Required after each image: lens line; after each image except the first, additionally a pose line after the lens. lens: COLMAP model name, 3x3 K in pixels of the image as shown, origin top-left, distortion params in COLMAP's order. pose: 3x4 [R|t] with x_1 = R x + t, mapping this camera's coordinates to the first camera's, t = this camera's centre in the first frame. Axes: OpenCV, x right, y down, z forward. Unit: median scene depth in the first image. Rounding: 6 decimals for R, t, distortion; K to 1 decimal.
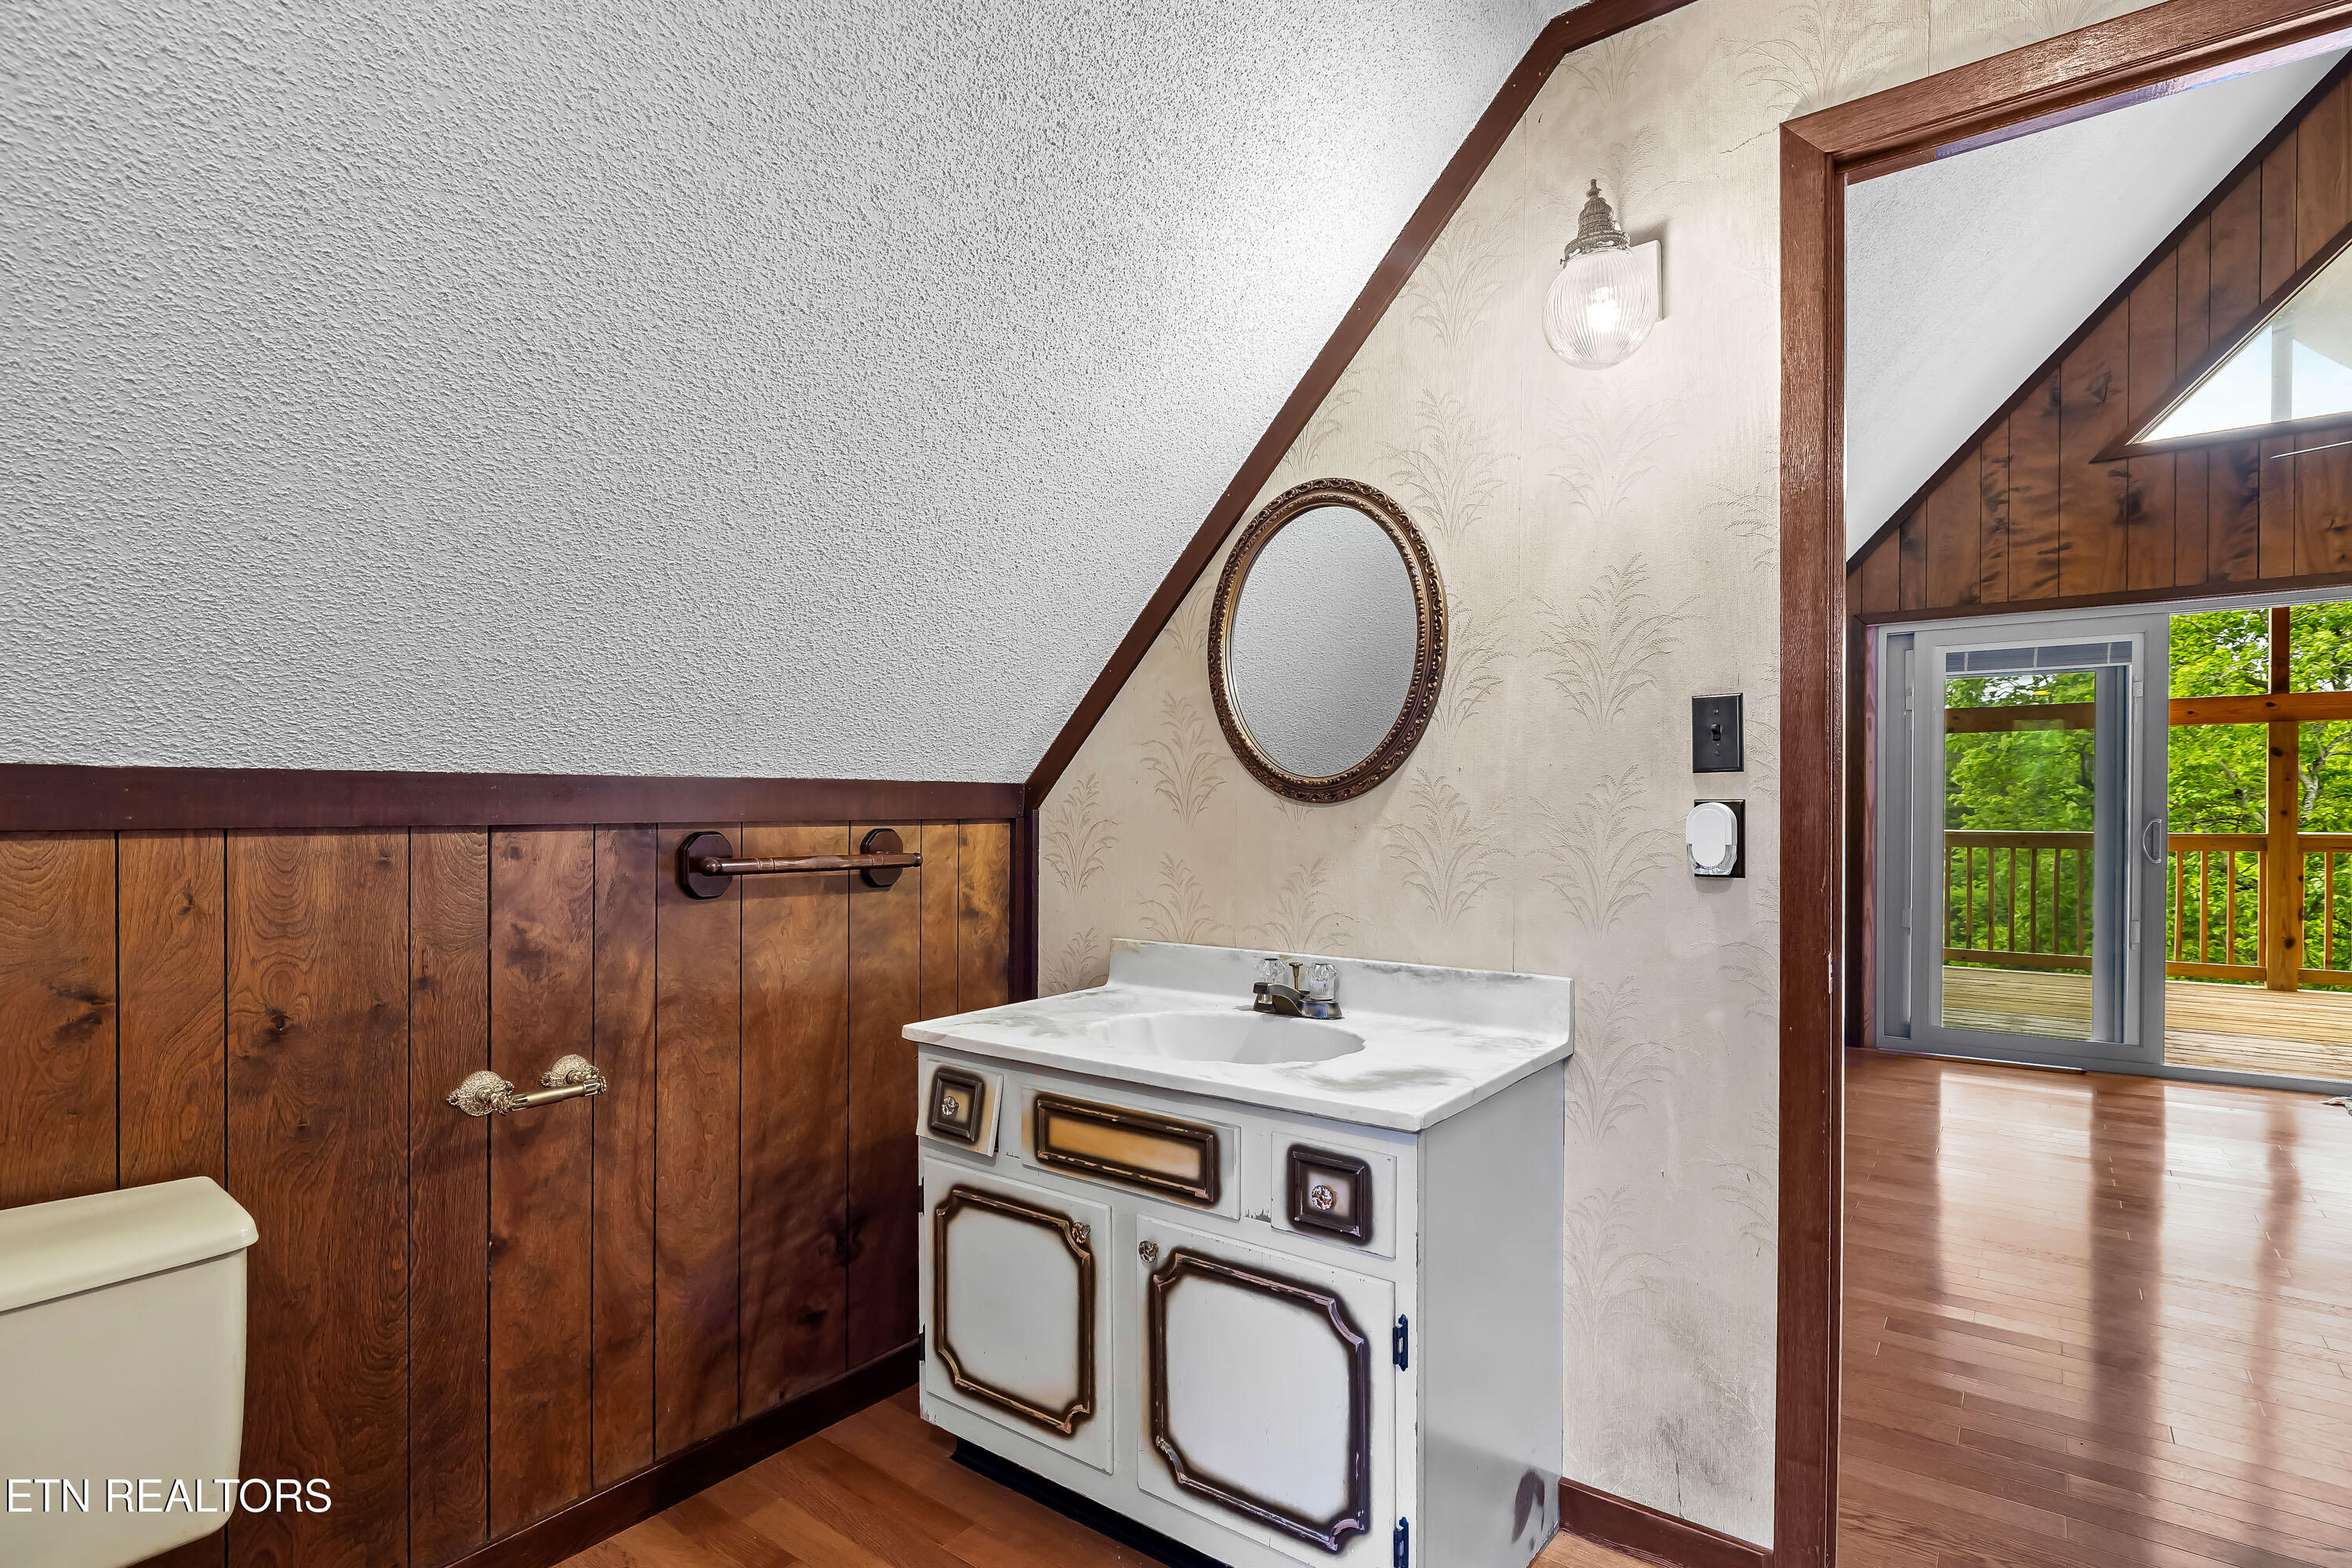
lens RADIAL K [[1152.0, 0, 1161.8], [0, 1152.0, 818.9], [0, 0, 1]] dist [-0.004167, 0.001119]
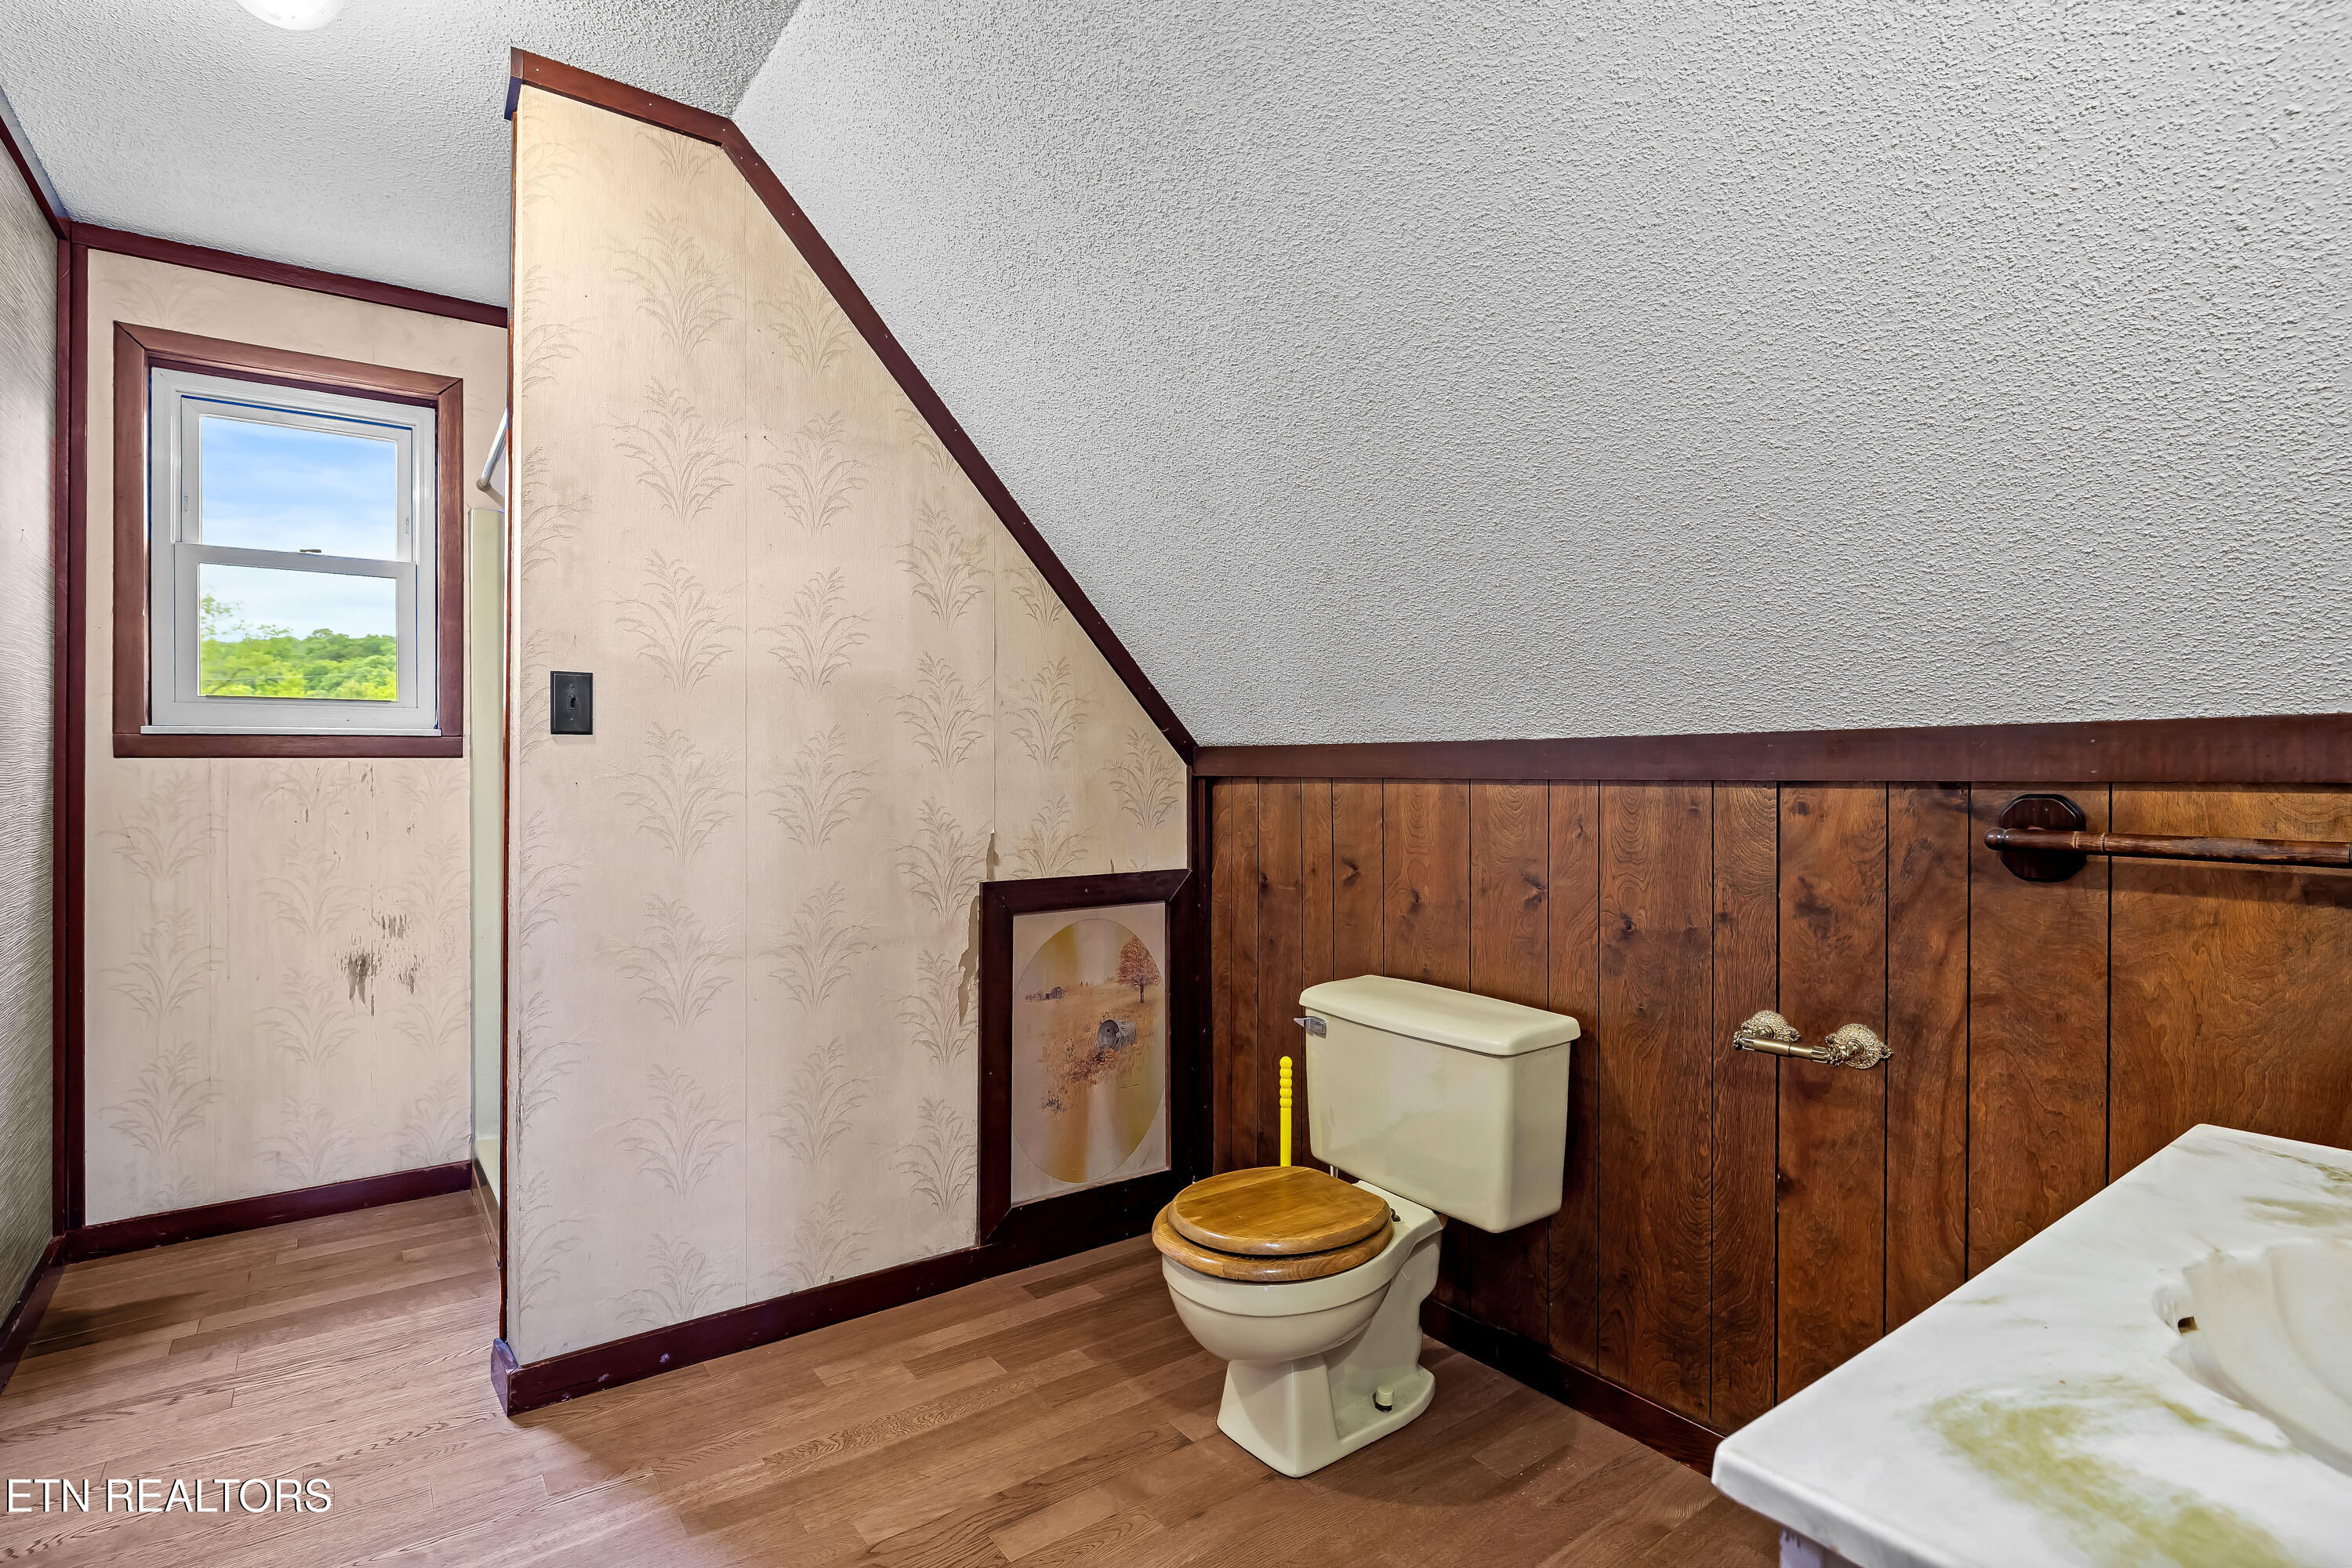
lens RADIAL K [[1152.0, 0, 1180.3], [0, 1152.0, 777.6], [0, 0, 1]] dist [-0.004167, 0.001119]
pose [[-0.279162, 0.007445, -0.960215, 0.566580], [-0.006799, 0.999930, 0.009729, -0.004087], [0.960220, 0.009244, -0.279091, 0.742636]]
